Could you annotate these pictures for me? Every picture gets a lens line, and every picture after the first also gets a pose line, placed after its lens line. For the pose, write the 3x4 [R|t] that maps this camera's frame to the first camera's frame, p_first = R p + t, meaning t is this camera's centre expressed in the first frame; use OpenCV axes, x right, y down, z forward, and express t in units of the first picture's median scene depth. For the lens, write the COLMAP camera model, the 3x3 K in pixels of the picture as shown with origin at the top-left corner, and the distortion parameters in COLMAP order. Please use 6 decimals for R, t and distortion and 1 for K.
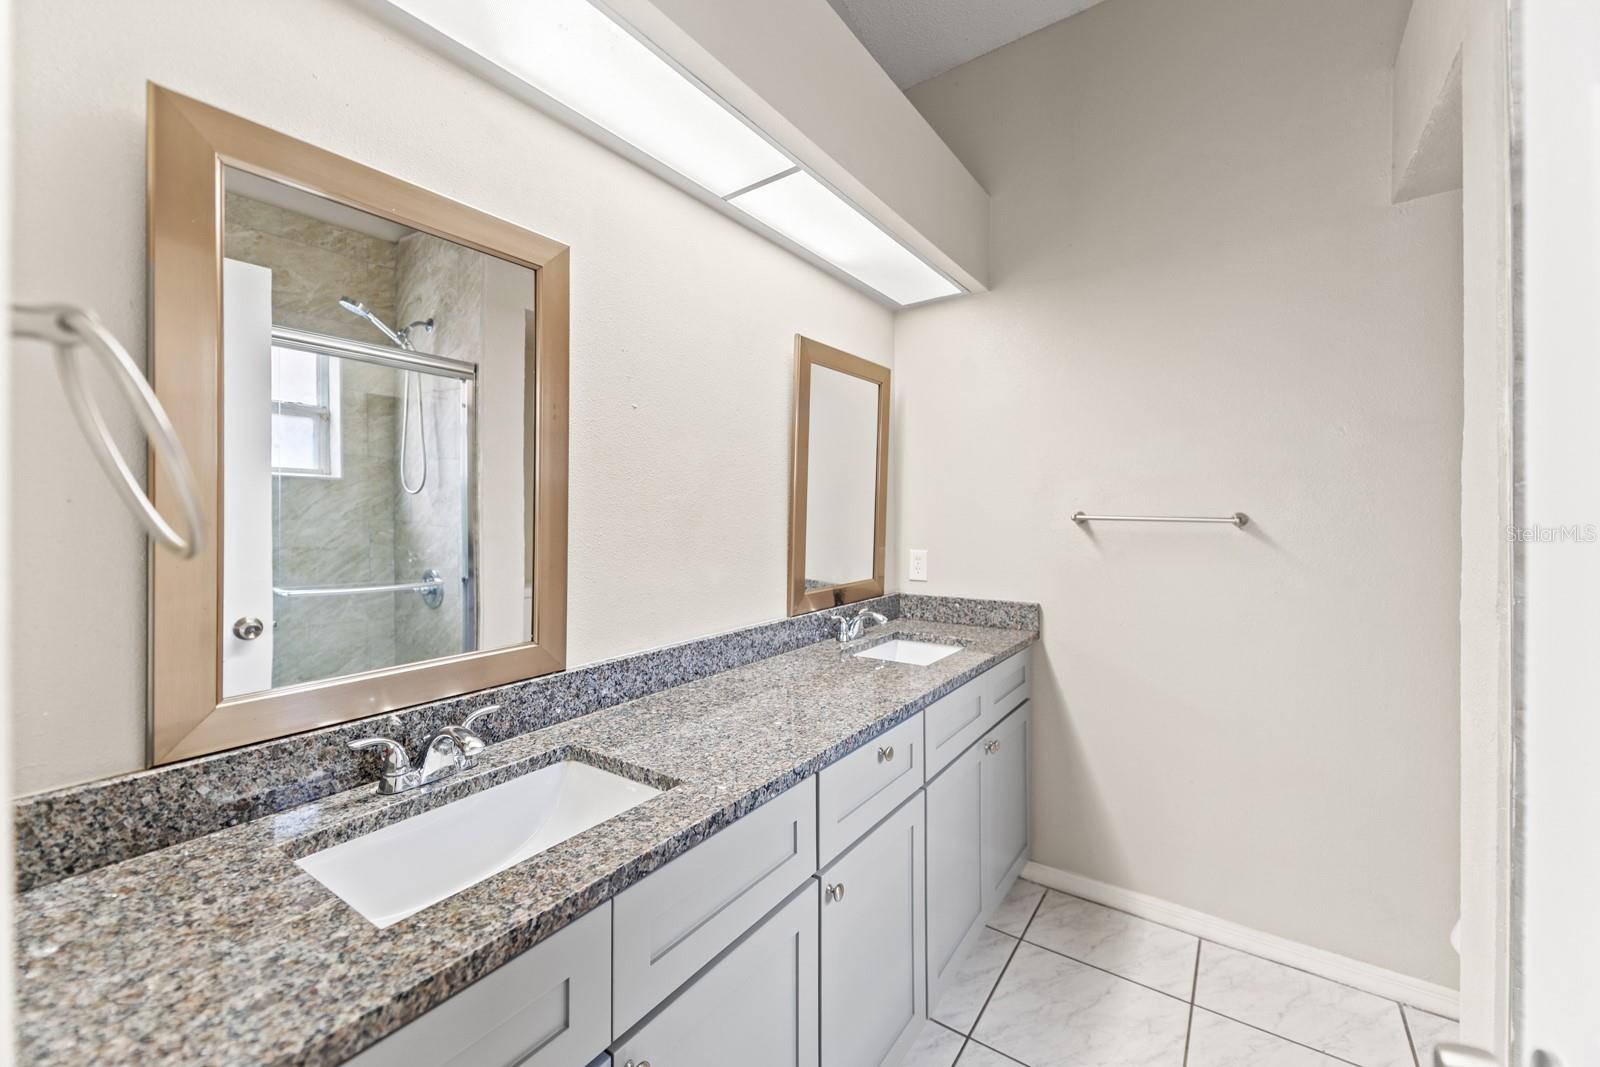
lens RADIAL K [[624.9, 0, 802.1], [0, 624.9, 523.3], [0, 0, 1]] dist [0.027093, -0.002994]
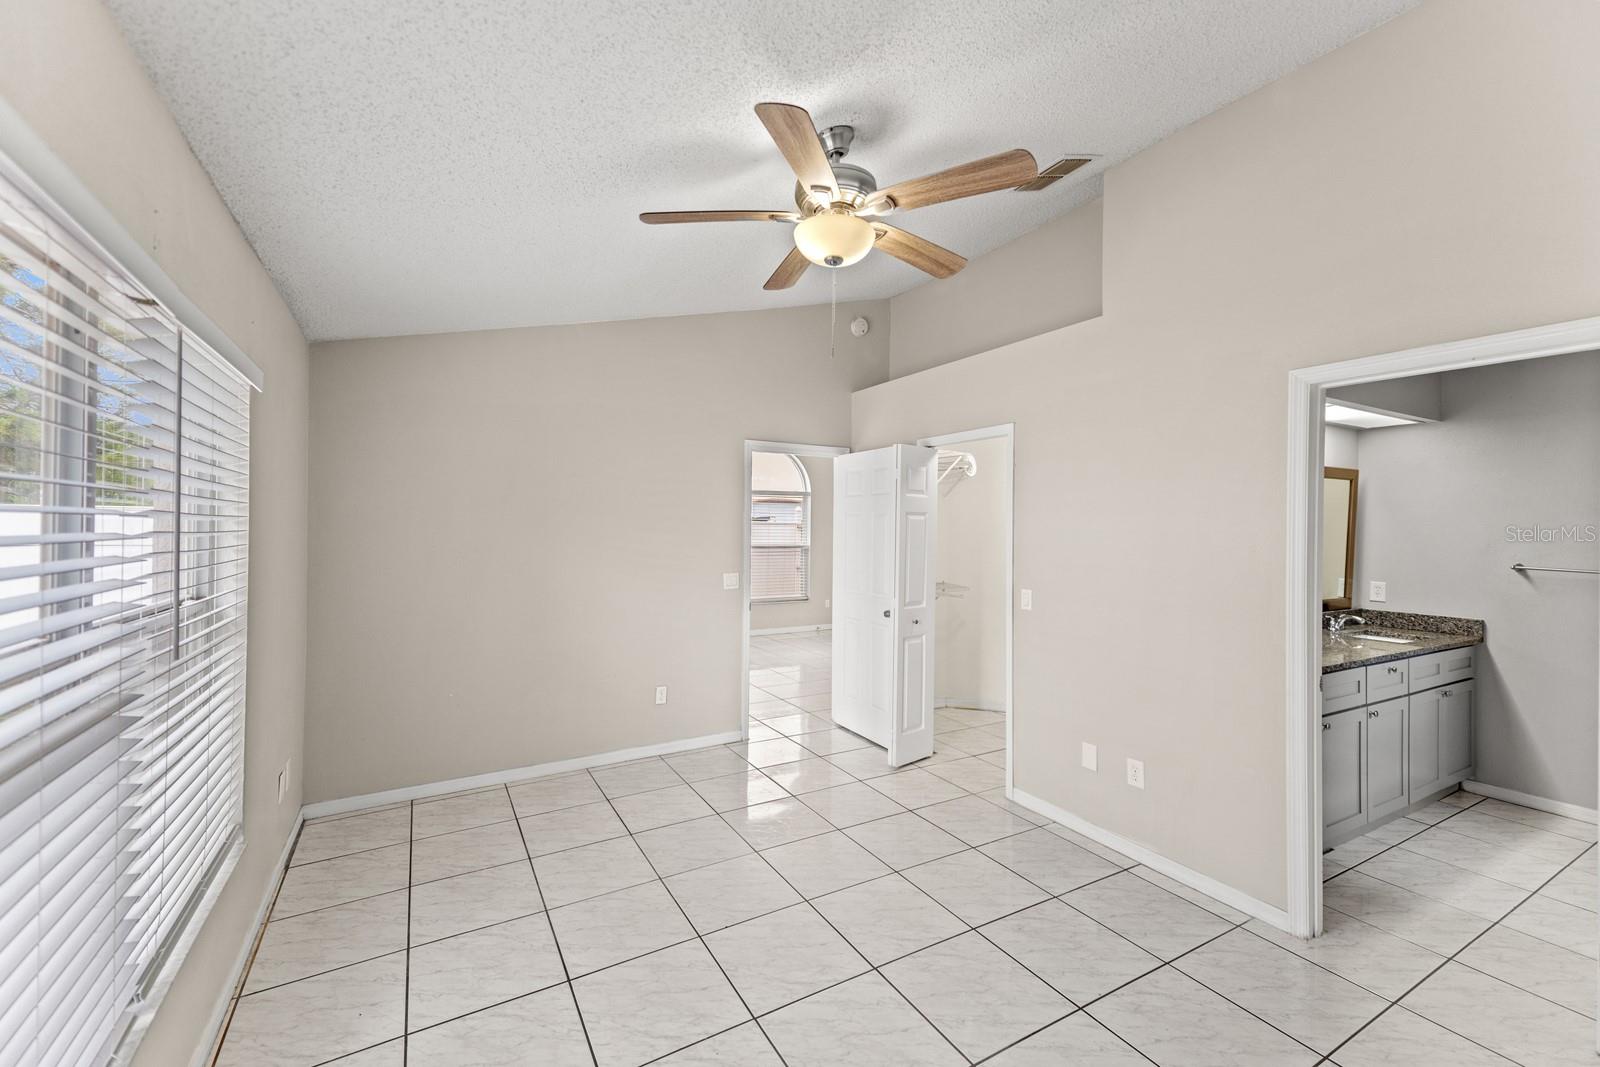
lens RADIAL K [[634.7, 0, 801.0], [0, 634.7, 519.7], [0, 0, 1]] dist [0.002076, -0.000114]
pose [[0.896595, 0.014600, -0.442612, -0.487793], [-0.025301, 0.999513, -0.018283, -0.056833], [0.442129, 0.027591, 0.896527, -1.283787]]
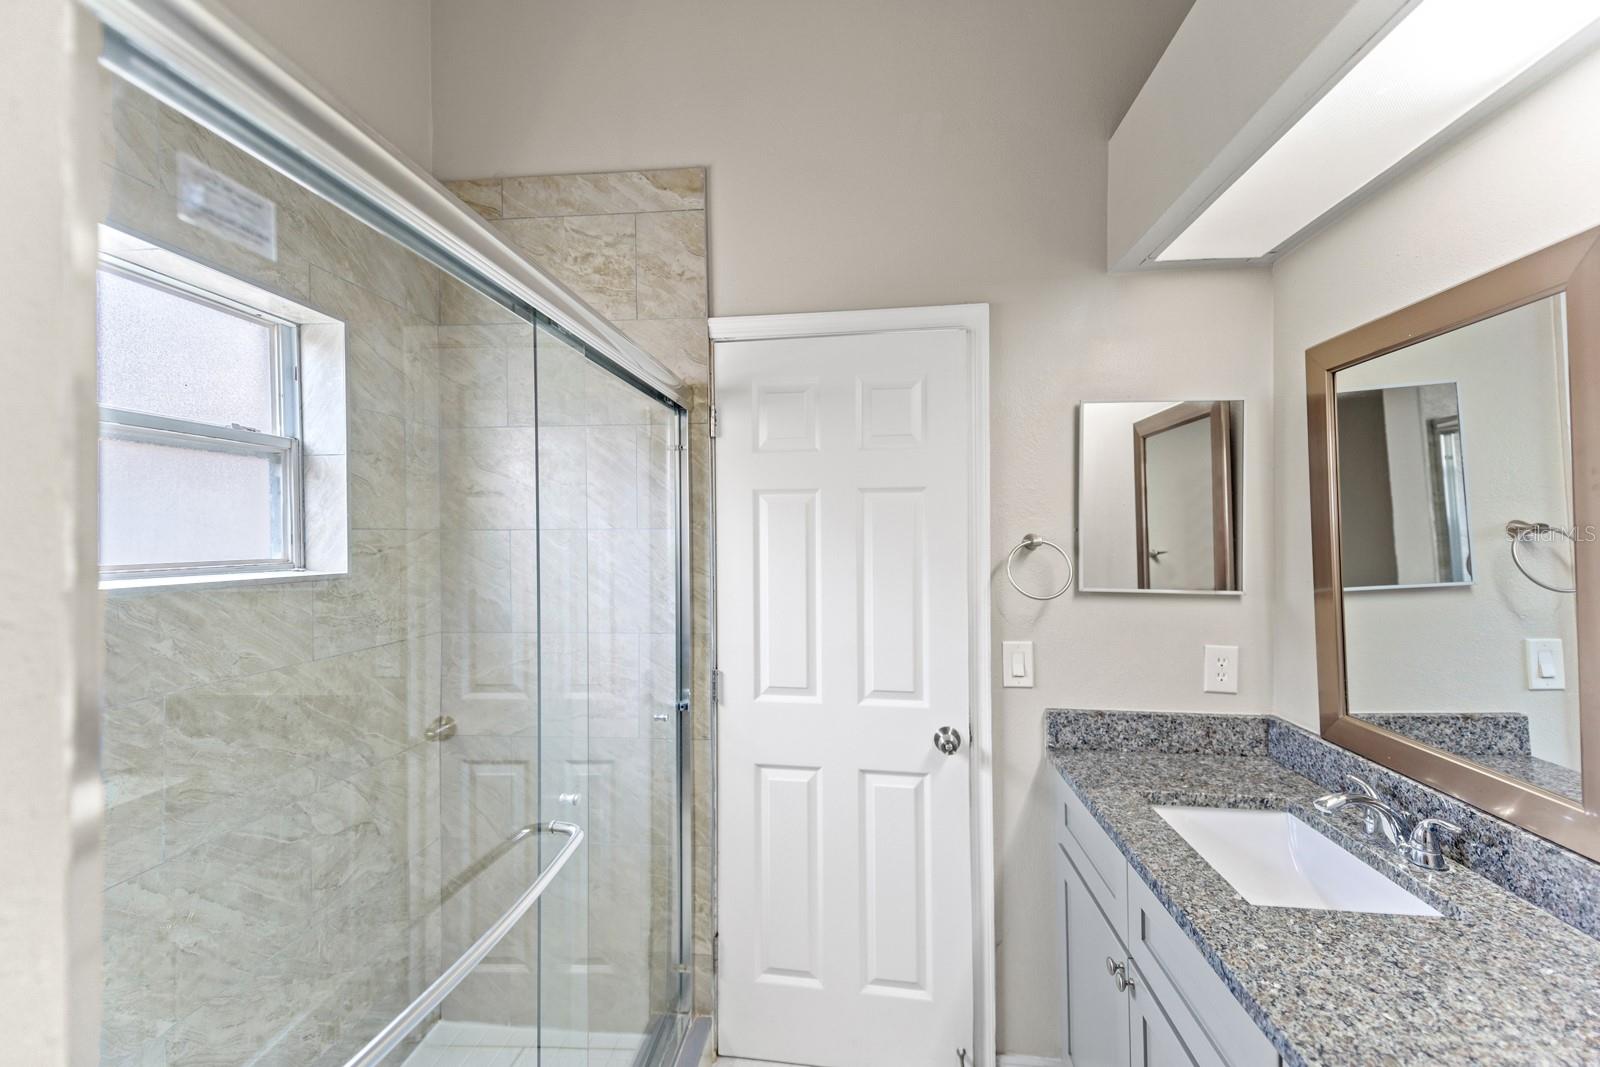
lens RADIAL K [[624.9, 0, 798.9], [0, 624.9, 532.2], [0, 0, 1]] dist [0.027093, -0.002994]
pose [[-0.877566, 0.004076, -0.479439, 0.401800], [0.001137, 0.999979, 0.006420, -0.071559], [0.479455, 0.005089, -0.877552, 0.699555]]
